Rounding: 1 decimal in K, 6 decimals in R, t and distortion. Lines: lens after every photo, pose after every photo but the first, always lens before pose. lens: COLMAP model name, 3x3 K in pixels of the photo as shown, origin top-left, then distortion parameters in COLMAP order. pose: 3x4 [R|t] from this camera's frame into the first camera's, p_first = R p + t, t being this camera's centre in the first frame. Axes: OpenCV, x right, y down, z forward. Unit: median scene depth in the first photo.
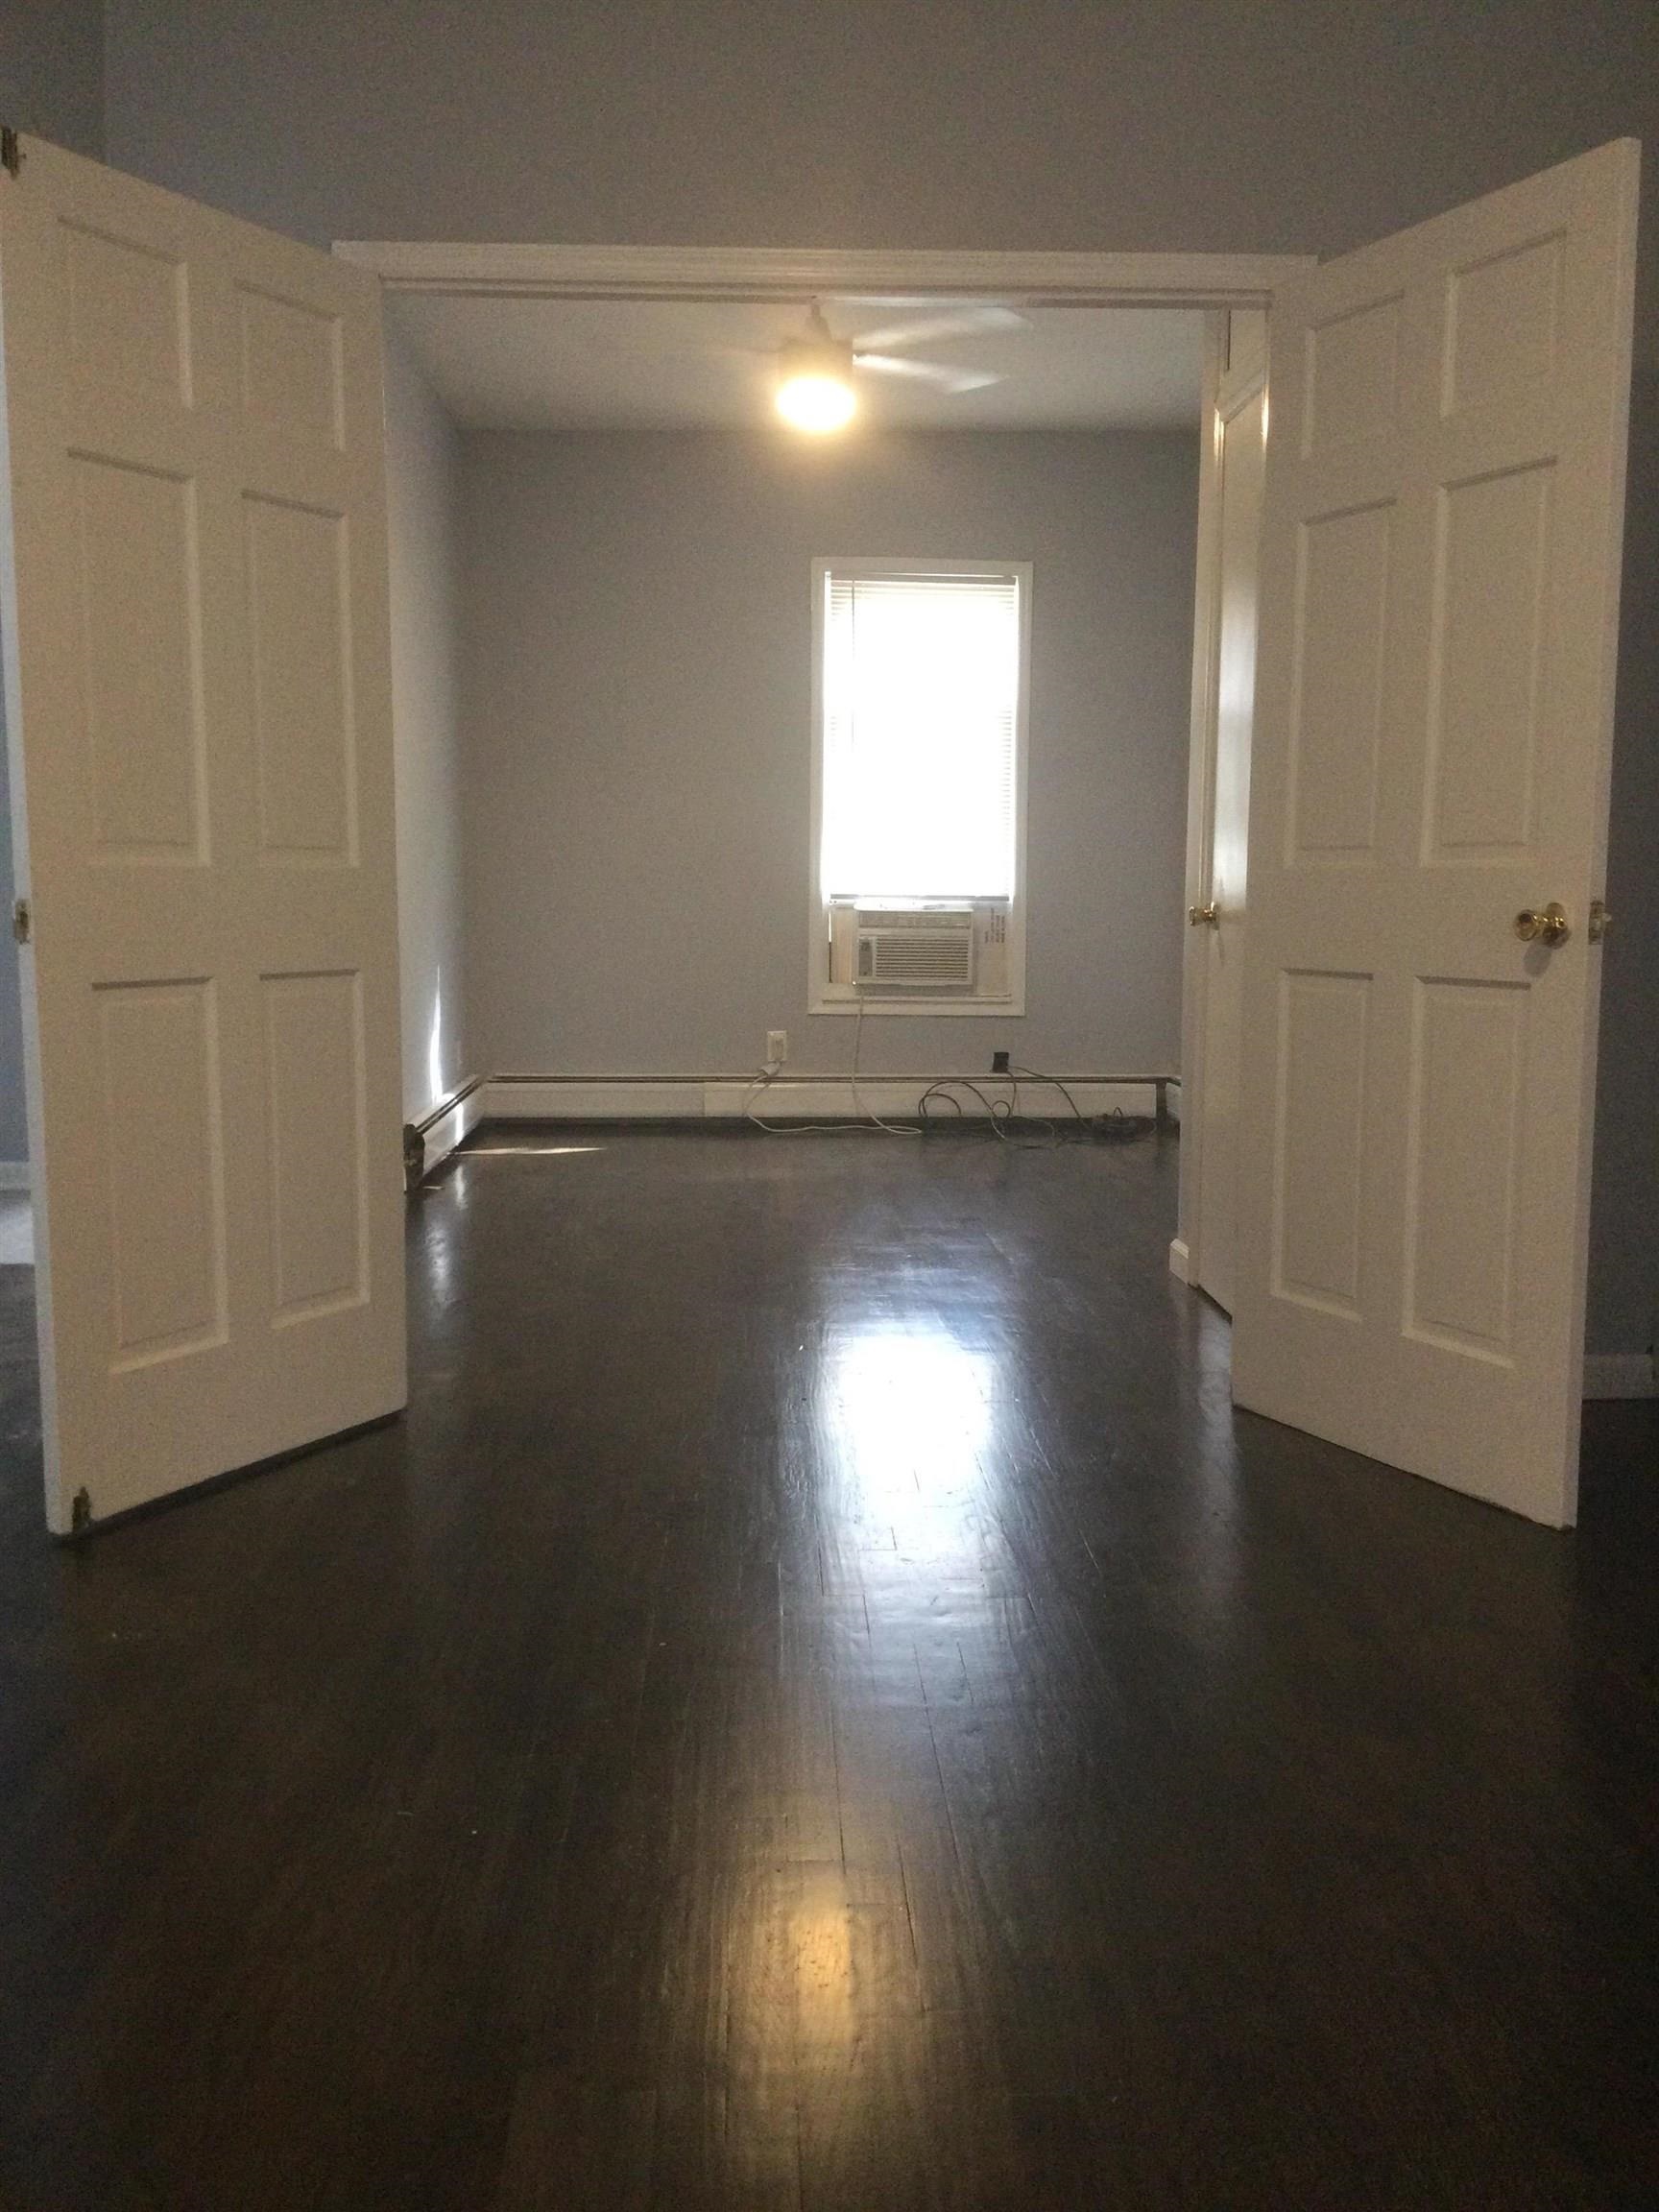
lens RADIAL K [[2003.1, 0, 829.5], [0, 2003.1, 1106.0], [0, 0, 1]] dist [0.132038, -0.165849]
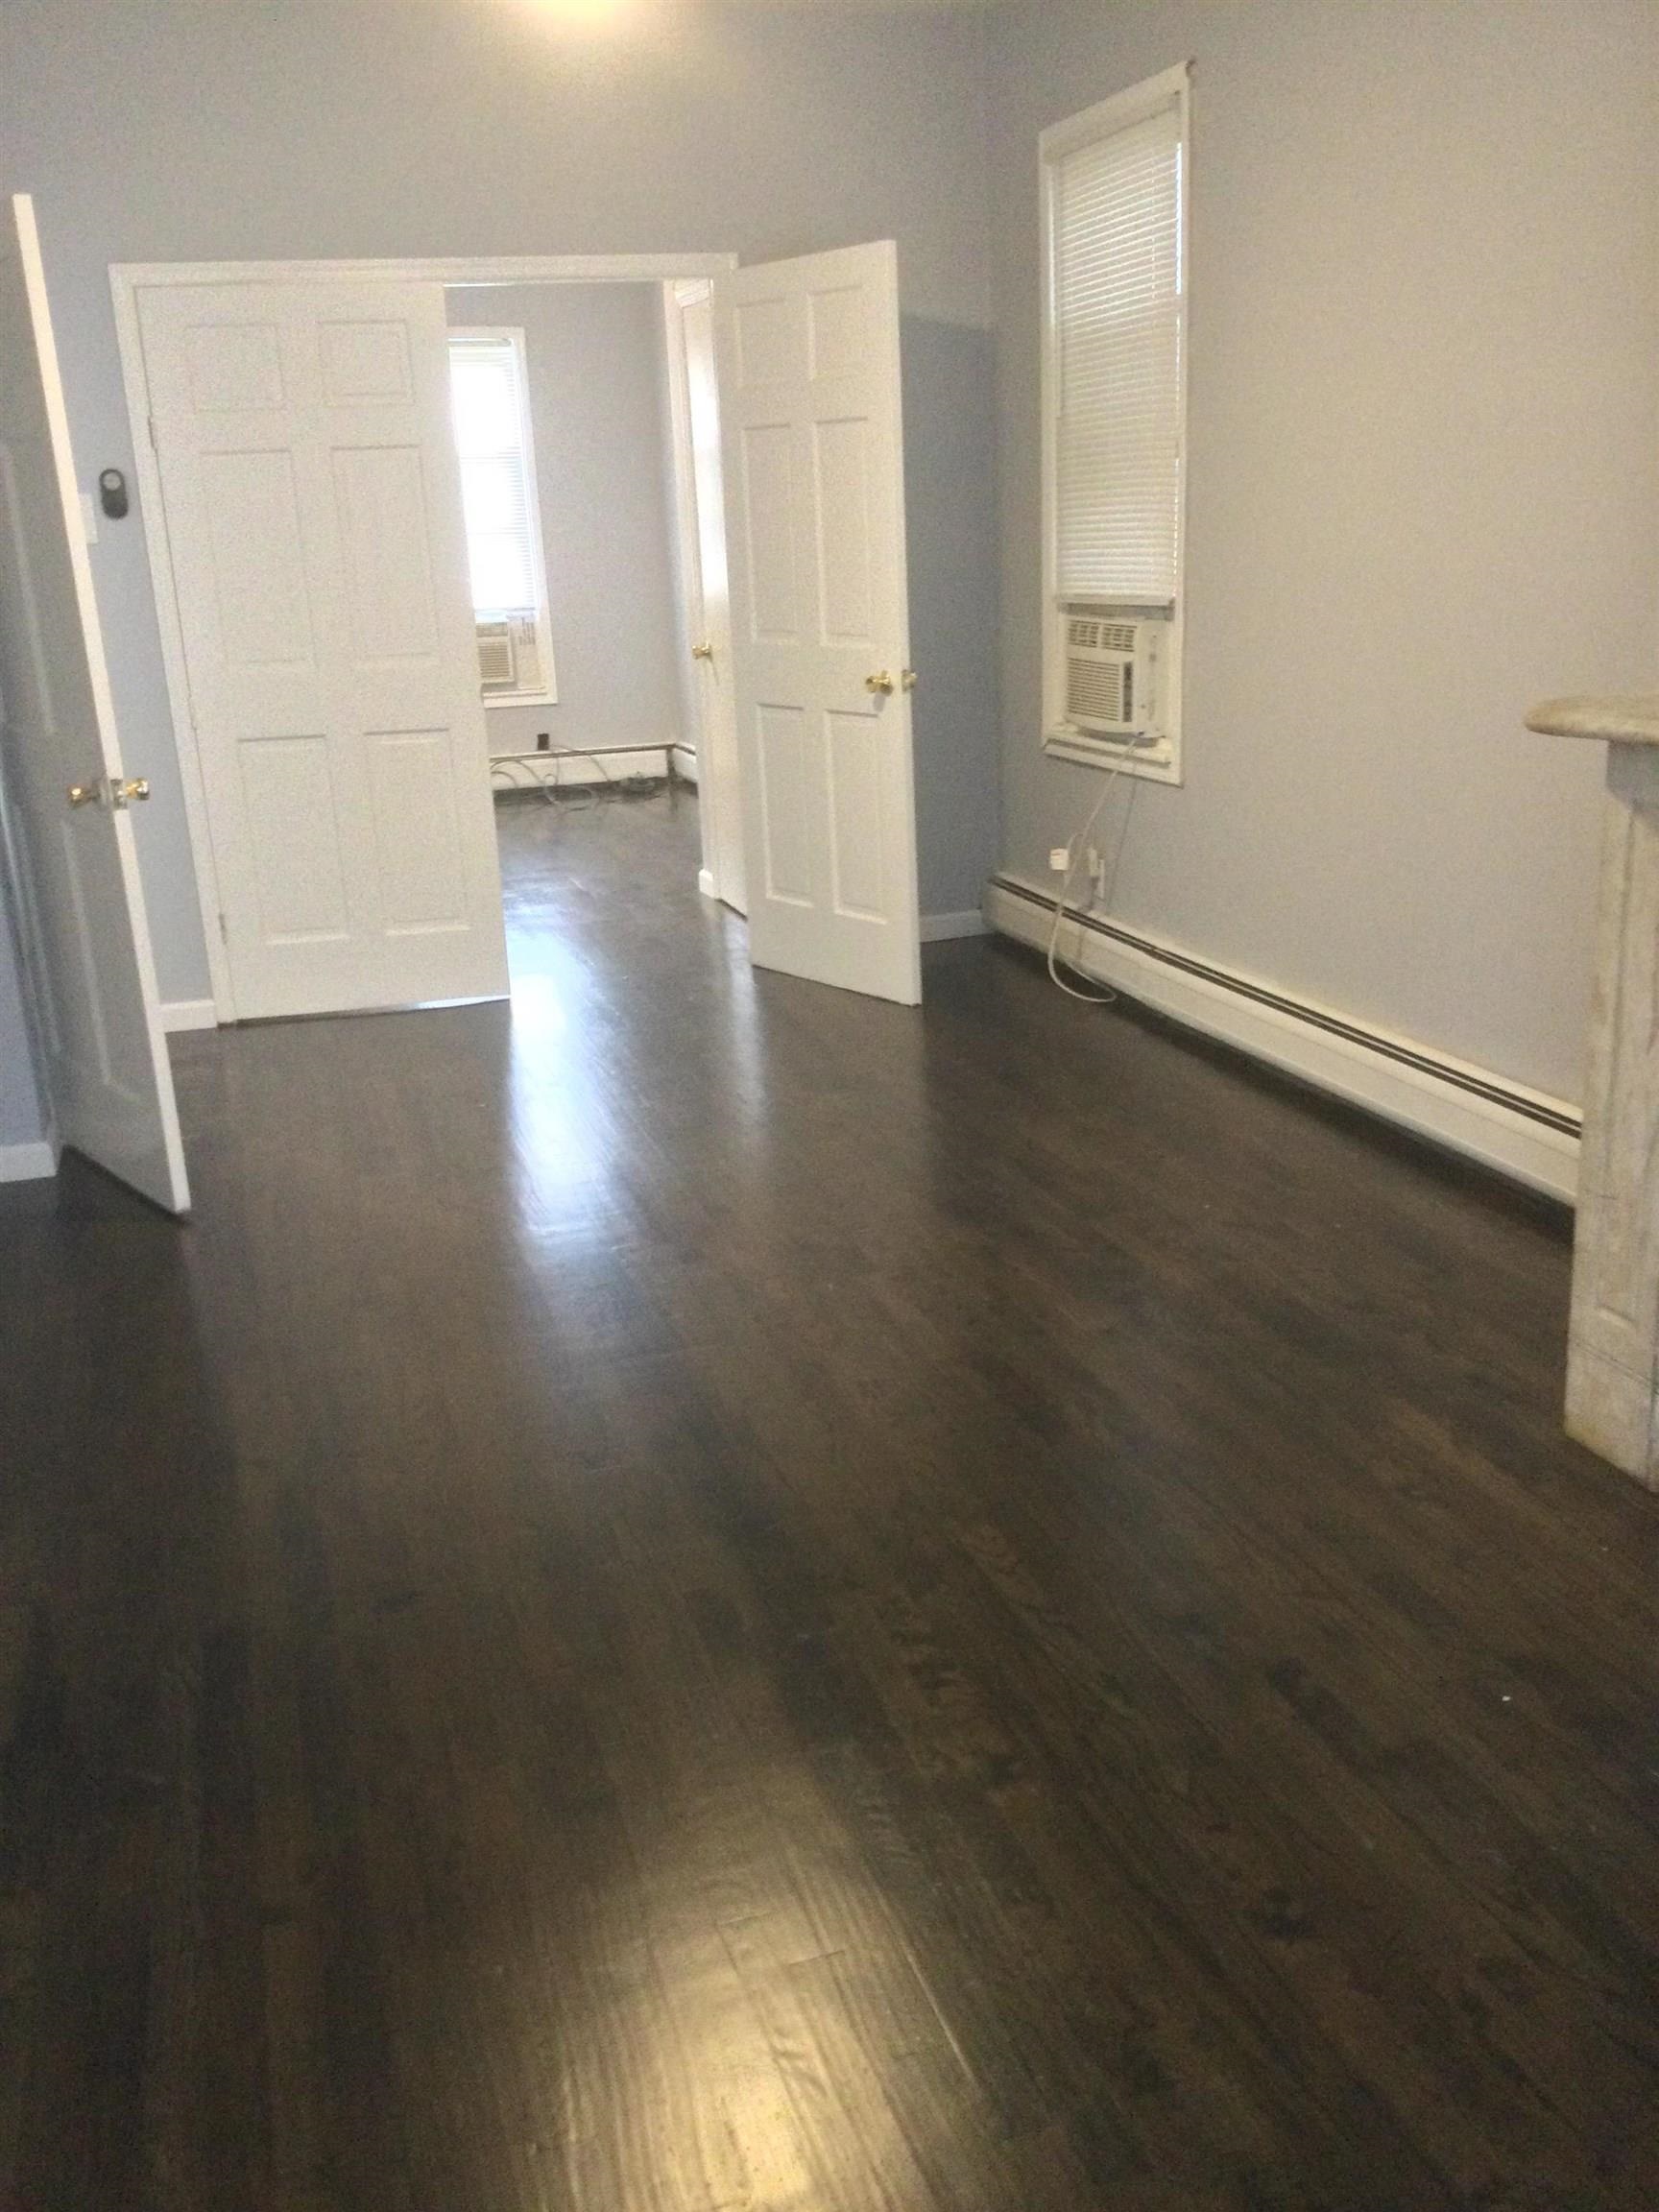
lens RADIAL K [[2003.1, 0, 829.5], [0, 2003.1, 1106.0], [0, 0, 1]] dist [0.132038, -0.165849]
pose [[0.965286, -0.124230, 0.229759, -0.062373], [0.080867, 0.978571, 0.189364, -0.023520], [-0.248360, -0.164211, 0.954648, -0.305201]]
